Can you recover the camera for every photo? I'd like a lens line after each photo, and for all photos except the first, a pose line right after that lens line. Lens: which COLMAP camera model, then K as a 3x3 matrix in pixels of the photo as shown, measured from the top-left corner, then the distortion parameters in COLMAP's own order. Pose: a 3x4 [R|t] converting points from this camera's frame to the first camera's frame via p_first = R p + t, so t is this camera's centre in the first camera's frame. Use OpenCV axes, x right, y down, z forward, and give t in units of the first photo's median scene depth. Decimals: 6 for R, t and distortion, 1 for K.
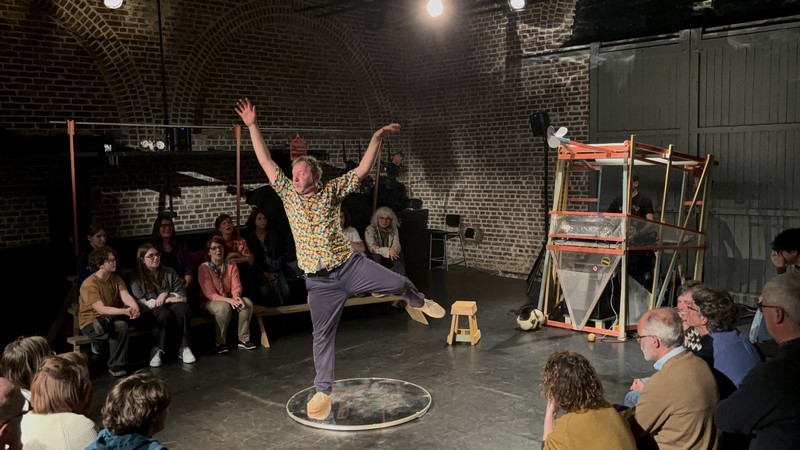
lens RADIAL K [[737.8, 0, 394.4], [0, 737.8, 232.1], [0, 0, 1]] dist [0.026145, 0.000000]
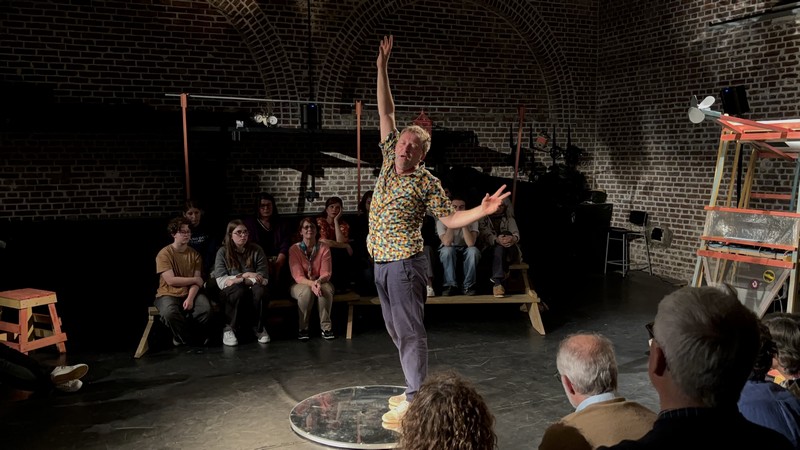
lens RADIAL K [[737.8, 0, 398.0], [0, 737.8, 228.0], [0, 0, 1]] dist [0.026145, 0.000000]
pose [[0.934365, 0.057159, -0.351704, 0.150324], [-0.057214, 0.998309, 0.010245, 0.003758], [0.351695, 0.010550, 0.936055, 0.120549]]
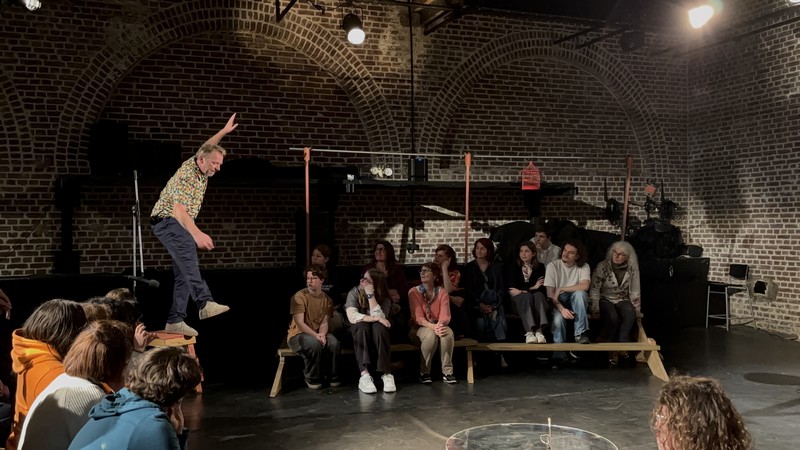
lens RADIAL K [[737.8, 0, 395.3], [0, 737.8, 227.8], [0, 0, 1]] dist [0.026145, 0.000000]
pose [[0.908424, 0.020838, -0.417530, 0.093430], [-0.058705, 0.995219, -0.078055, 0.029690], [0.413908, 0.095418, 0.905304, 0.076496]]
